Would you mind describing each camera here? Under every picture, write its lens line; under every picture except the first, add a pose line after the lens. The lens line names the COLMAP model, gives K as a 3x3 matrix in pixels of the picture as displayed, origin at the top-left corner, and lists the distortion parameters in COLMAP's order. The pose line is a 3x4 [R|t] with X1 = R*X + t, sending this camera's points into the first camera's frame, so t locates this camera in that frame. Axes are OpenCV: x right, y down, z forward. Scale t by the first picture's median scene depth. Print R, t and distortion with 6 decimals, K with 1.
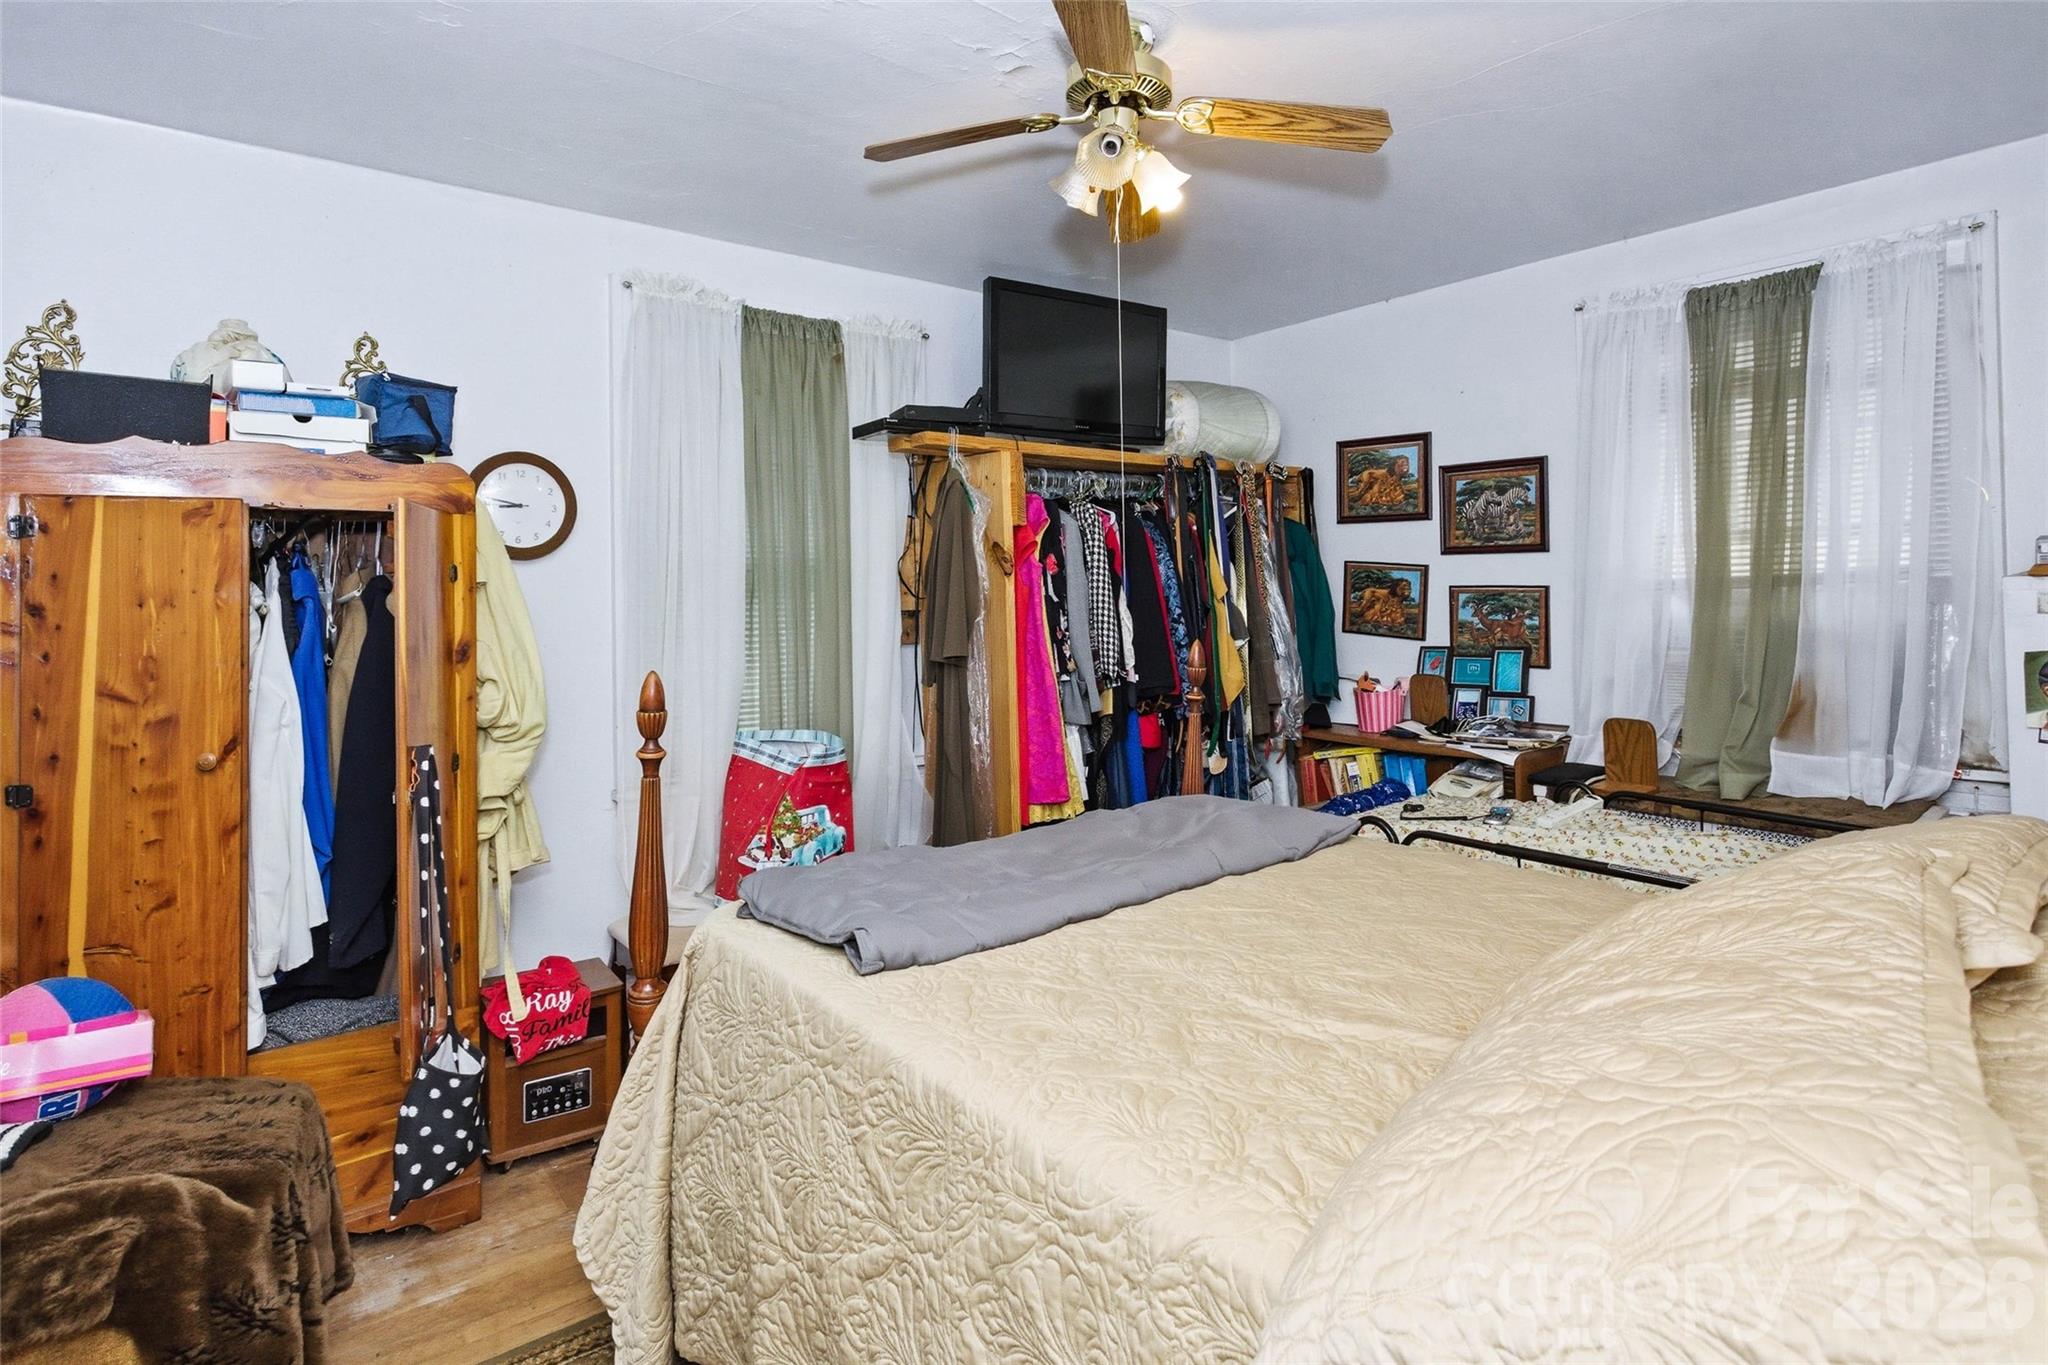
lens RADIAL K [[1070.1, 0, 1030.4], [0, 1070.1, 622.9], [0, 0, 1]] dist [0.000718, 0.000223]
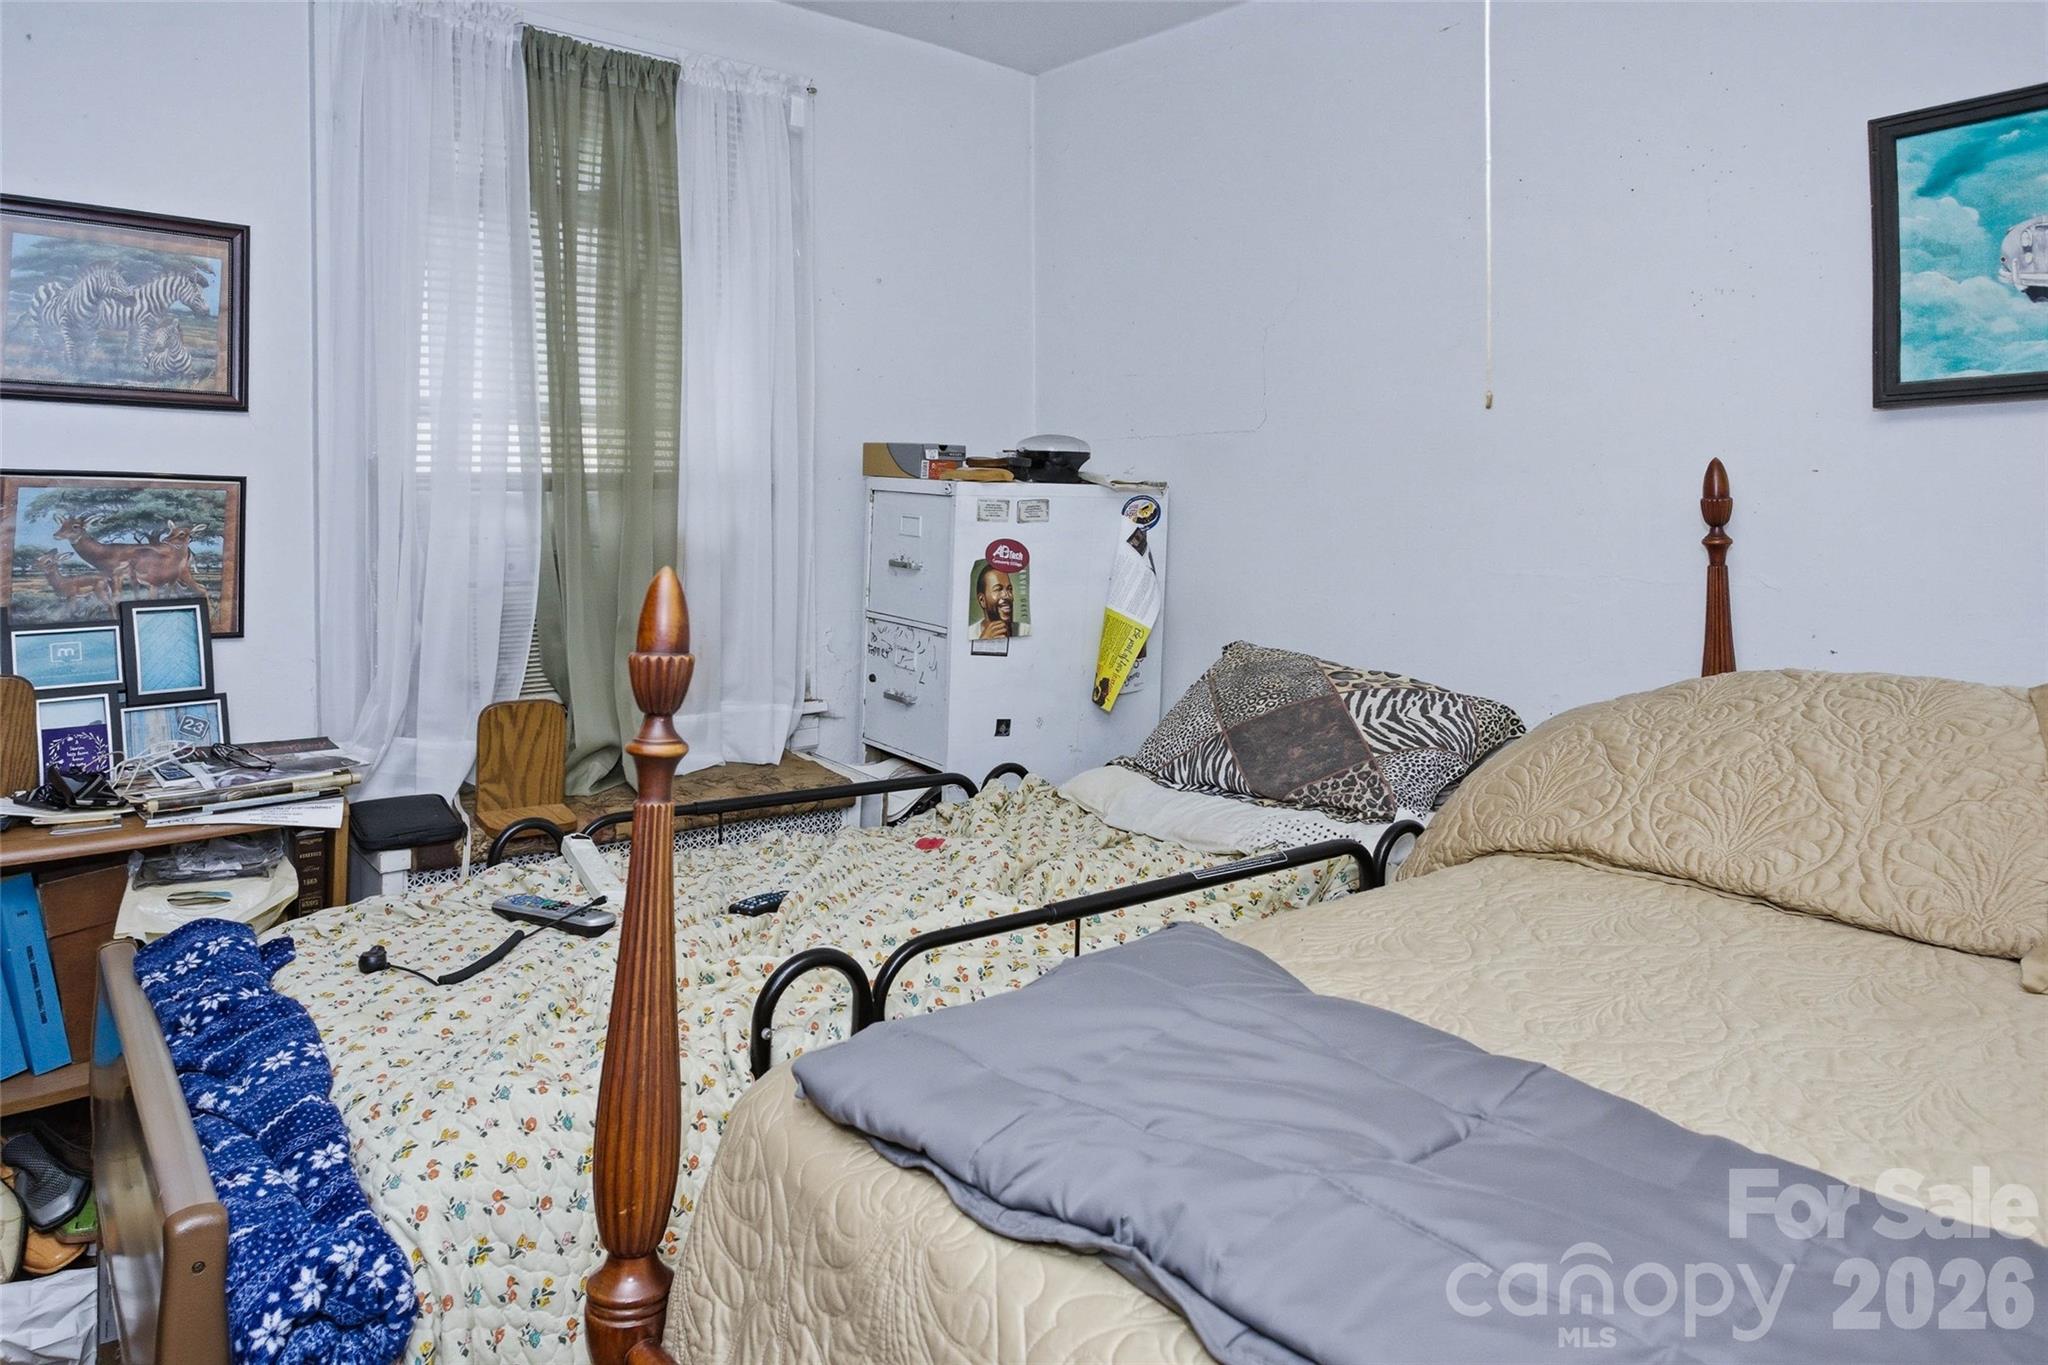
lens RADIAL K [[1355.9, 0, 1024.5], [0, 1355.9, 537.7], [0, 0, 1]] dist [-0.001439, -0.000682]
pose [[-0.032919, -0.003259, 0.999453, -0.184153], [0.020063, 0.999791, 0.003921, -0.000095], [-0.999257, 0.020182, -0.032846, 0.639979]]
